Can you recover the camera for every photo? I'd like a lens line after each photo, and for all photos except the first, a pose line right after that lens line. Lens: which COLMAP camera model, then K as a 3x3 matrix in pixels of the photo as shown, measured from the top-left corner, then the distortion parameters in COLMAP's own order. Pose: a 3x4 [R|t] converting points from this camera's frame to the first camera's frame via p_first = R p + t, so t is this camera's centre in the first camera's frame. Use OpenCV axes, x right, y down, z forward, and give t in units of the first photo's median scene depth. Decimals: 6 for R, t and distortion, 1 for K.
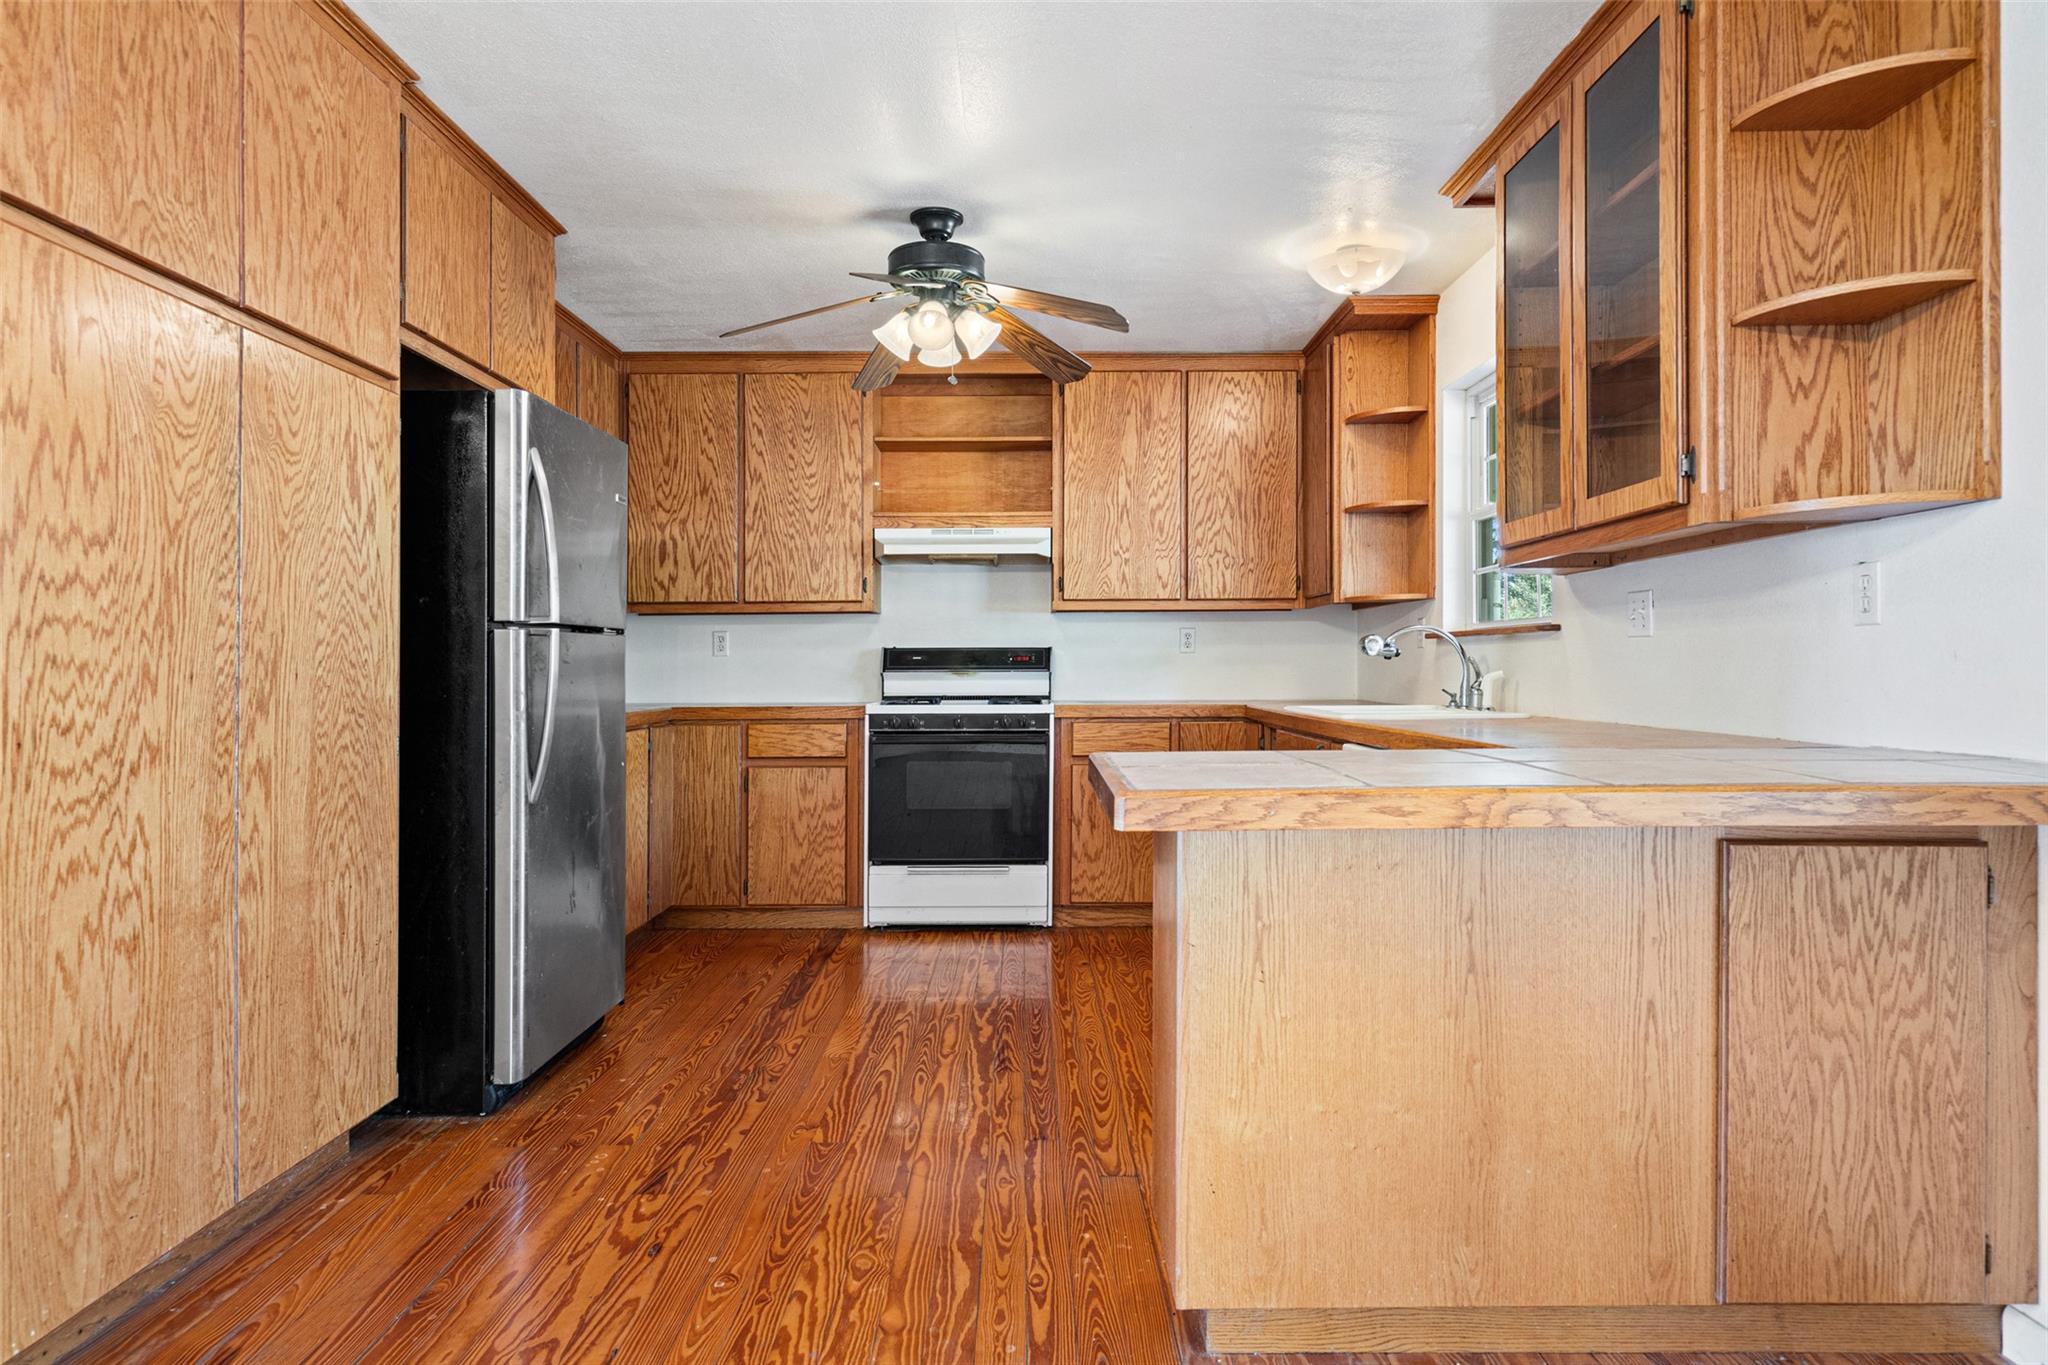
lens RADIAL K [[1198.7, 0, 1027.2], [0, 1198.7, 662.4], [0, 0, 1]] dist [0.003422, 0.001917]
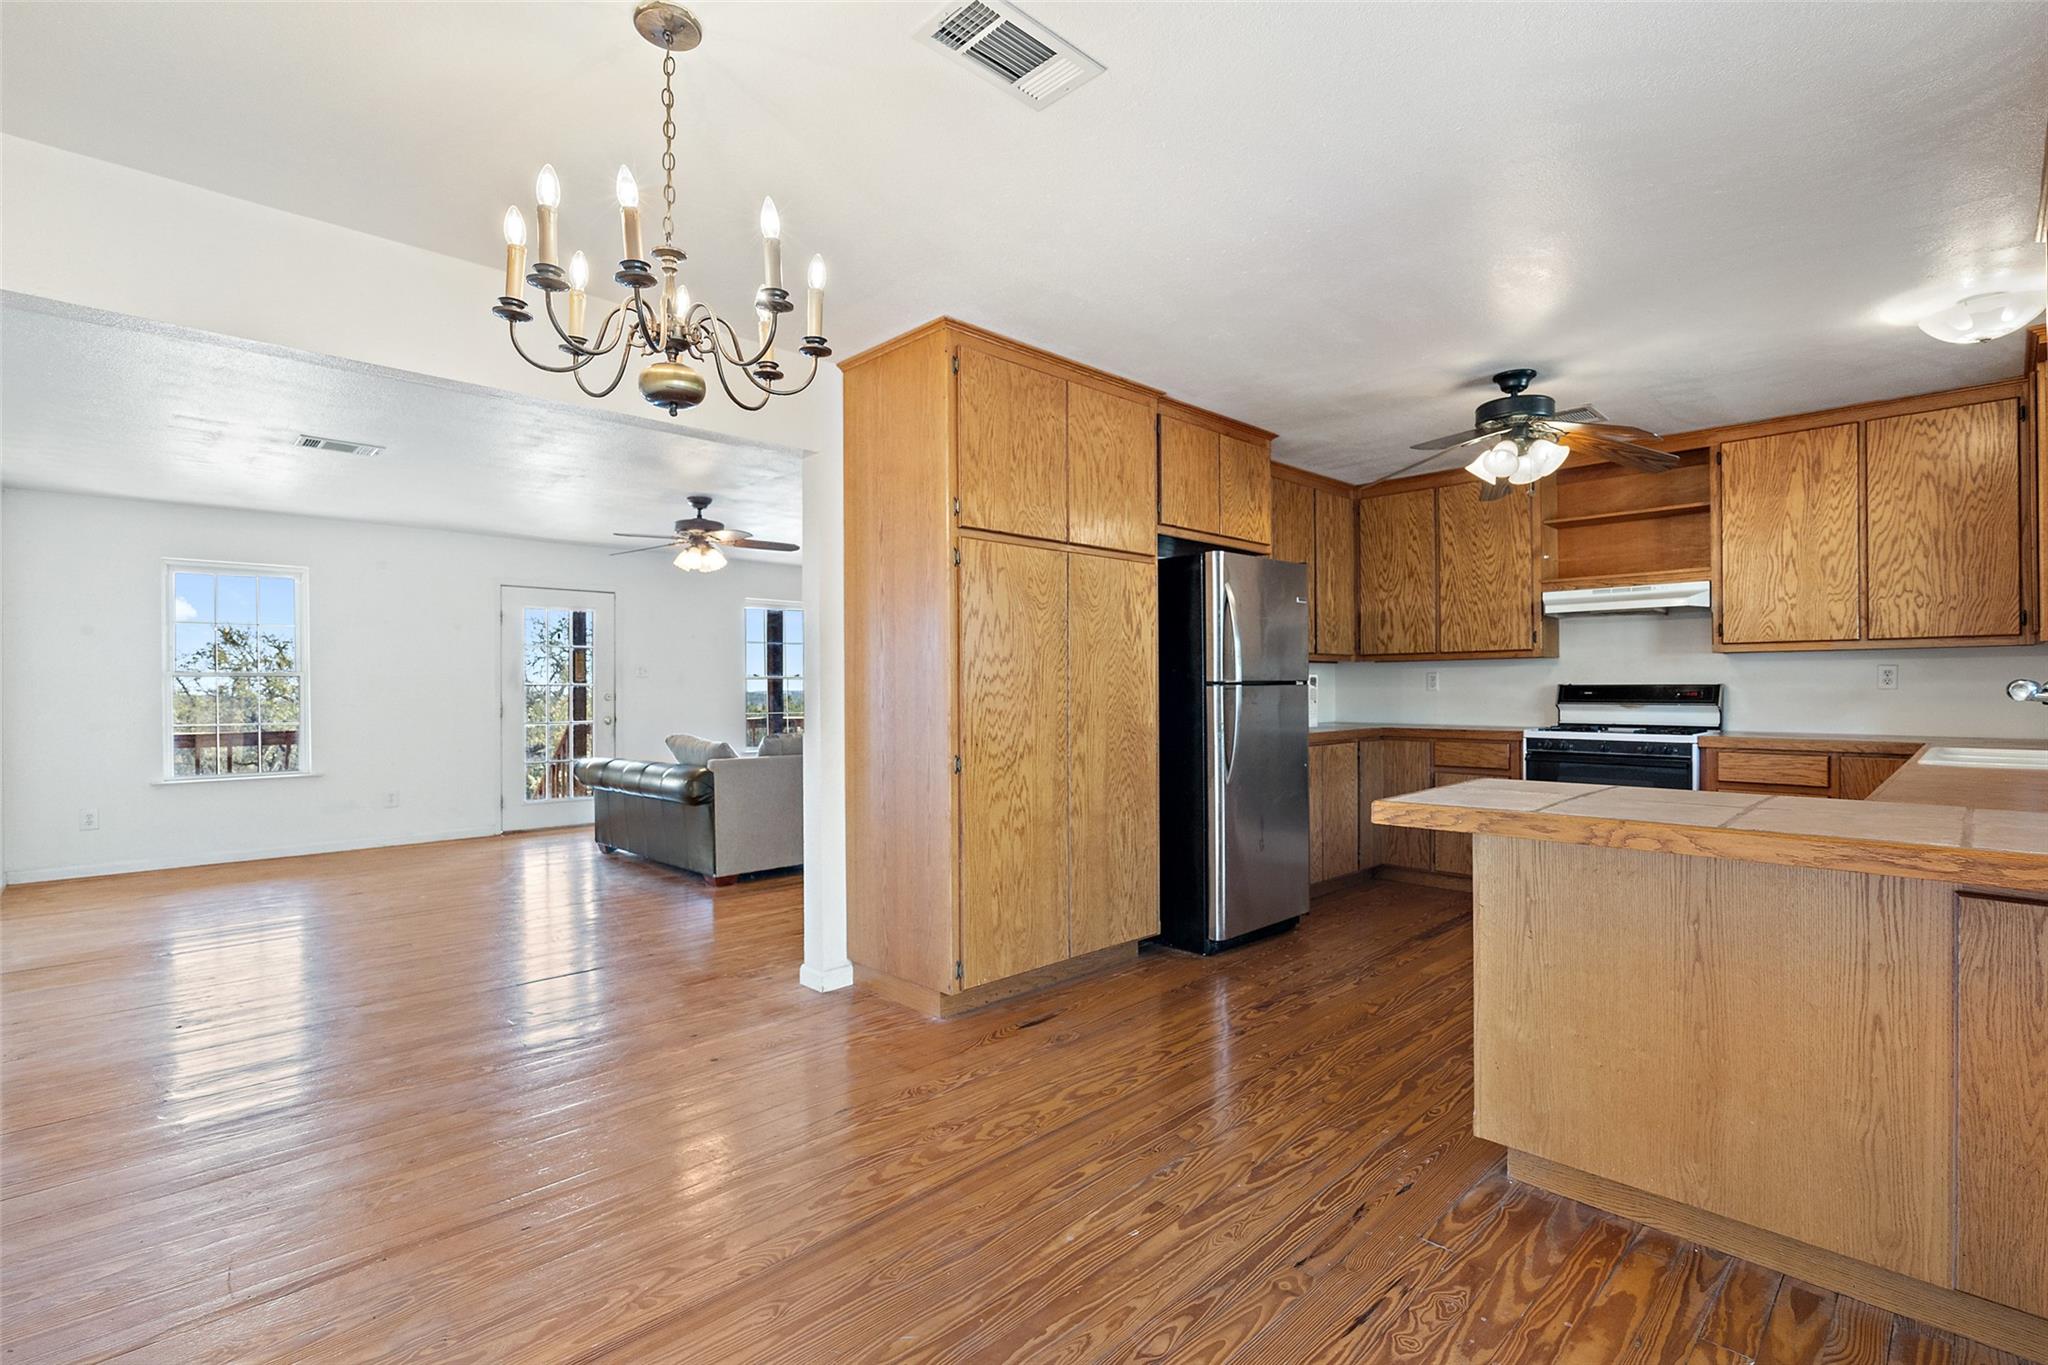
lens RADIAL K [[946.5, 0, 1031.7], [0, 946.5, 690.4], [0, 0, 1]] dist [-0.002563, 0.000724]
pose [[0.695132, 0.004379, -0.718869, 0.457153], [0.005850, 0.999914, 0.011748, -0.046072], [0.718859, -0.012372, 0.695046, -0.201468]]
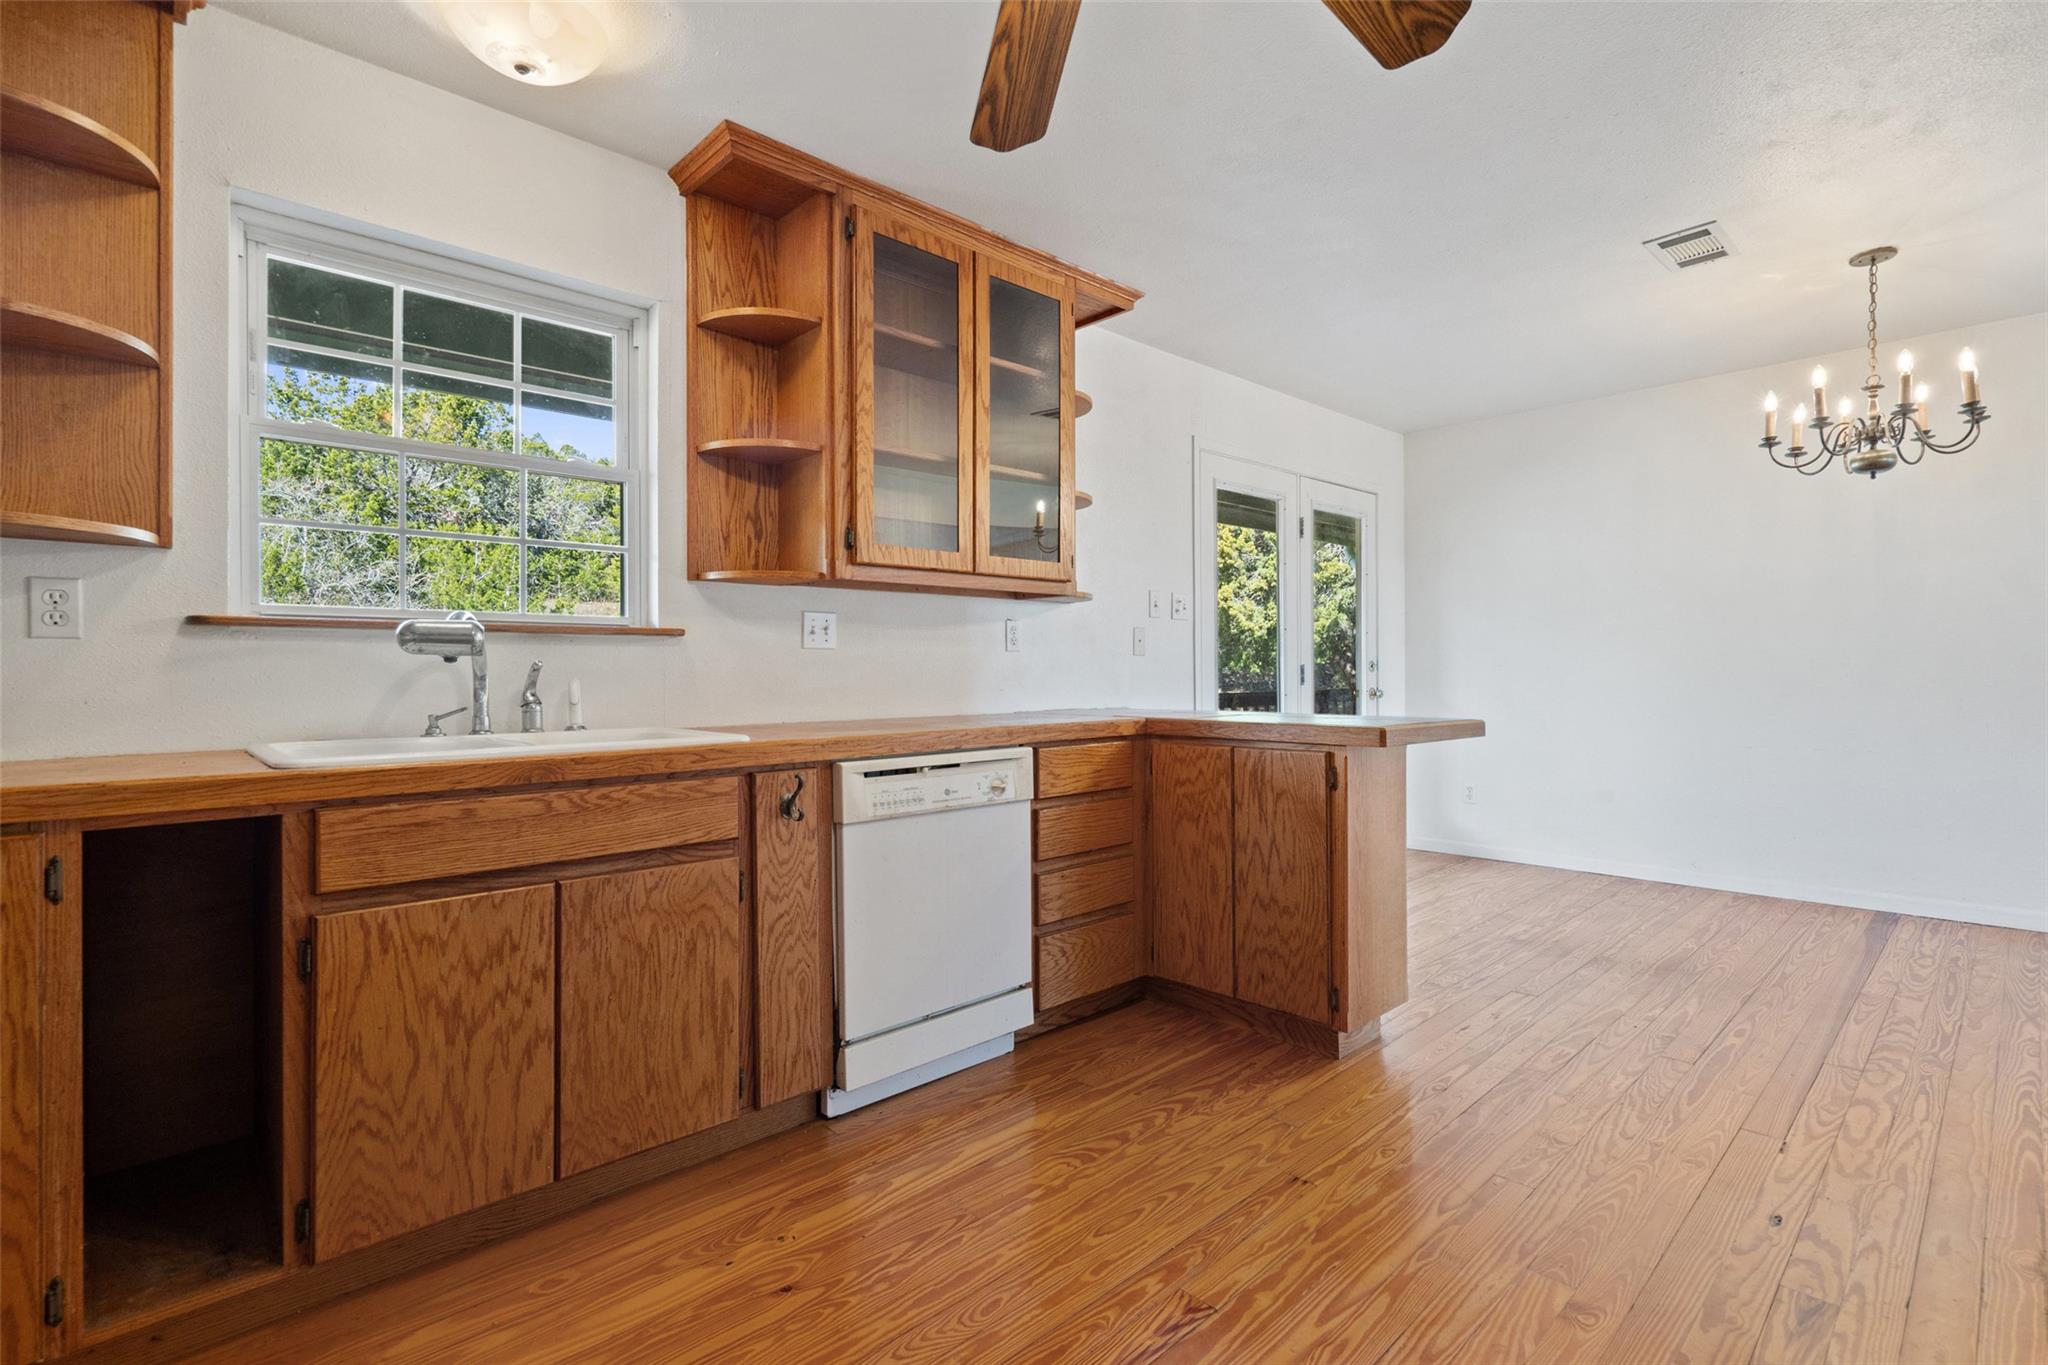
lens RADIAL K [[946.5, 0, 1037.5], [0, 946.5, 678.3], [0, 0, 1]] dist [-0.002563, 0.000724]
pose [[-0.686915, 0.006767, 0.726706, -0.426781], [0.009455, 0.999955, -0.000375, 0.013280], [-0.726676, 0.006613, -0.686948, 1.843769]]
